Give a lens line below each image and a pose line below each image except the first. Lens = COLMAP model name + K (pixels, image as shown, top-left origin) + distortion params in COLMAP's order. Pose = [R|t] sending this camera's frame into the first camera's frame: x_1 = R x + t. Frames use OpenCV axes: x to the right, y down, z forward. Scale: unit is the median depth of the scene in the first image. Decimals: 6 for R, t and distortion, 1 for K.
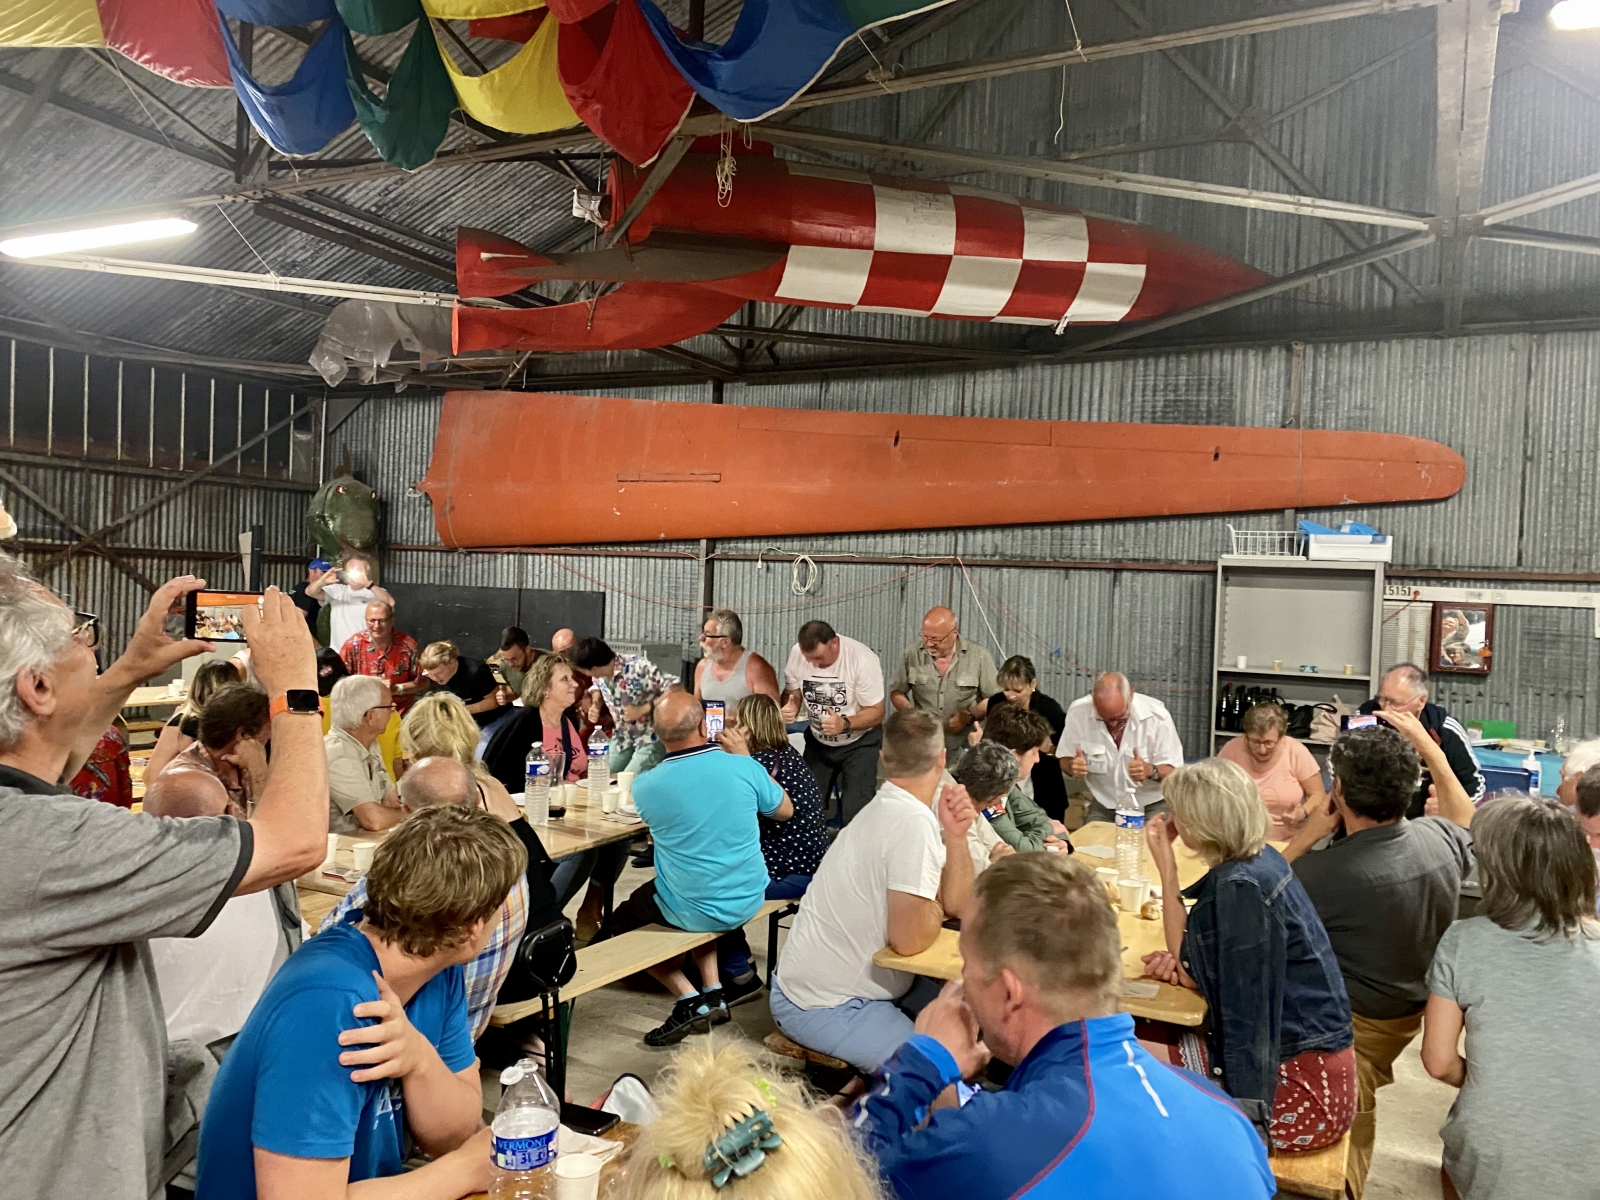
lens RADIAL K [[1220.9, 0, 800.0], [0, 1220.9, 600.0], [0, 0, 1]] dist [0.115210, -0.209893]
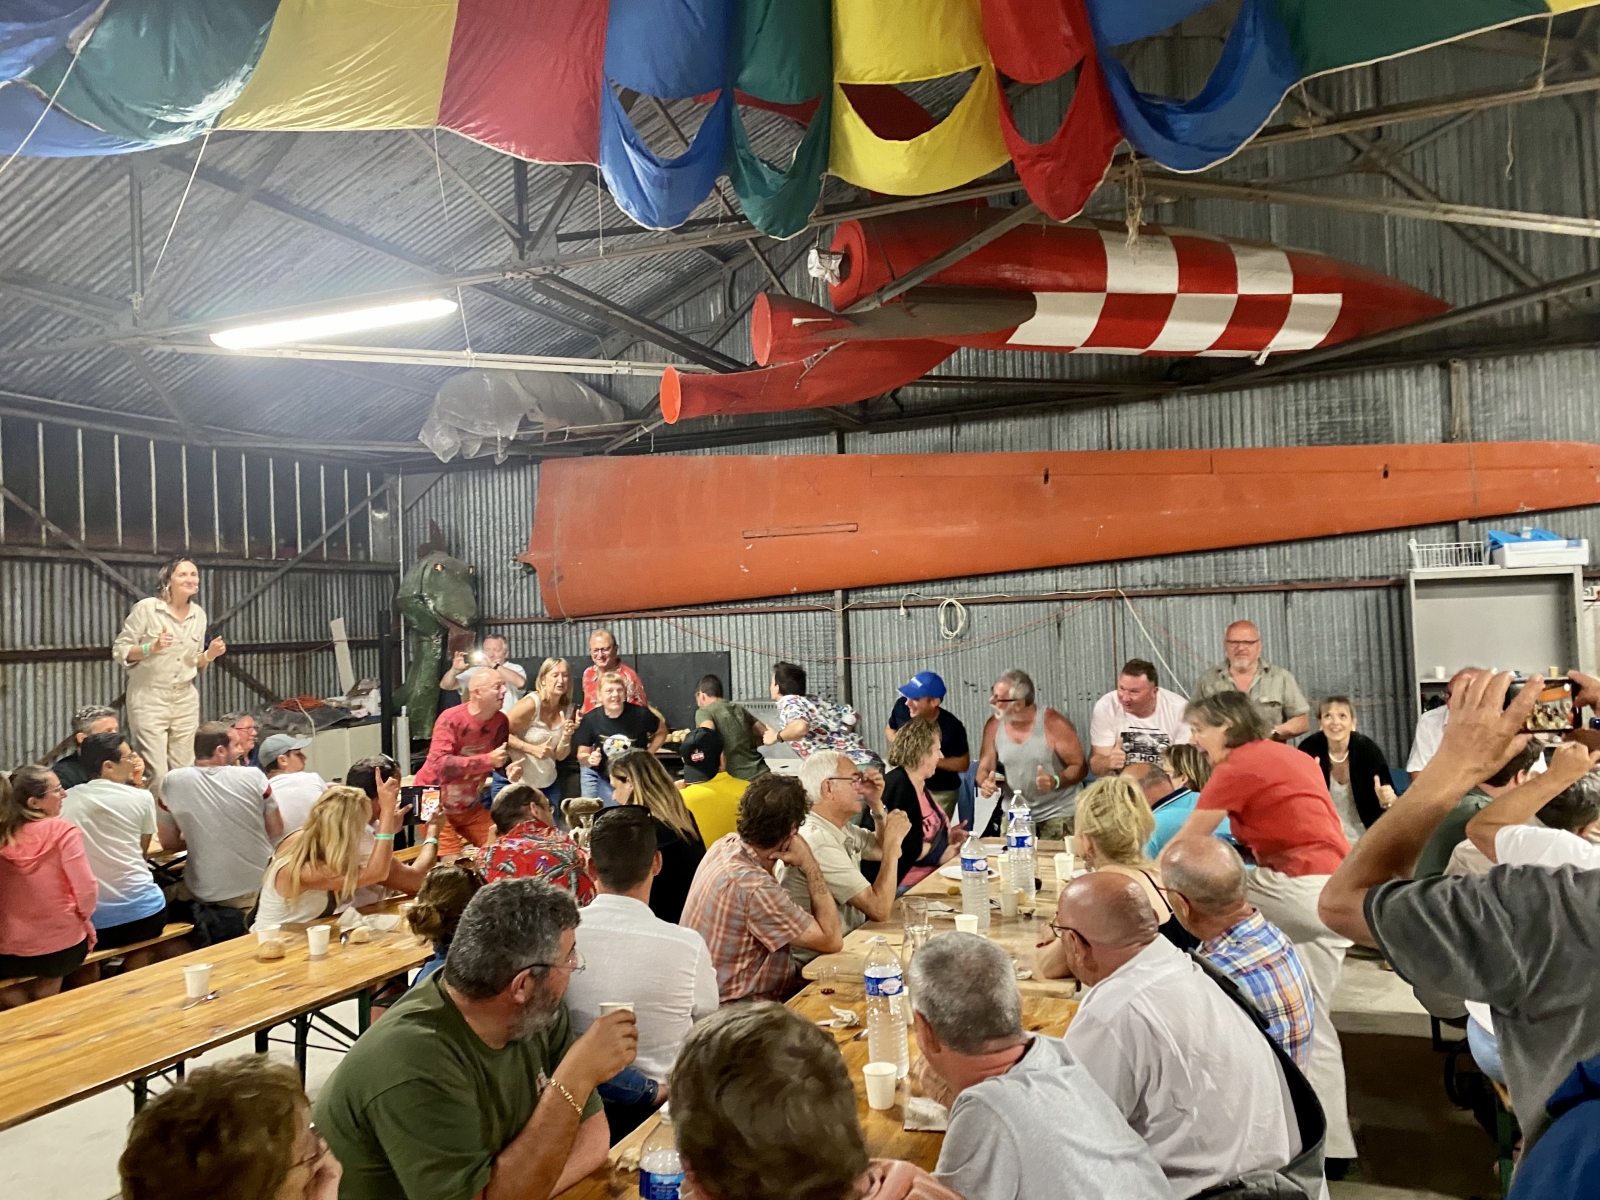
lens RADIAL K [[1218.1, 0, 800.0], [0, 1218.1, 600.0], [0, 0, 1]] dist [0.060710, -0.052823]
pose [[0.992998, -0.074181, 0.091935, -0.223382], [0.077048, 0.996633, -0.028028, -0.018512], [-0.089546, 0.034915, 0.995370, 0.024000]]
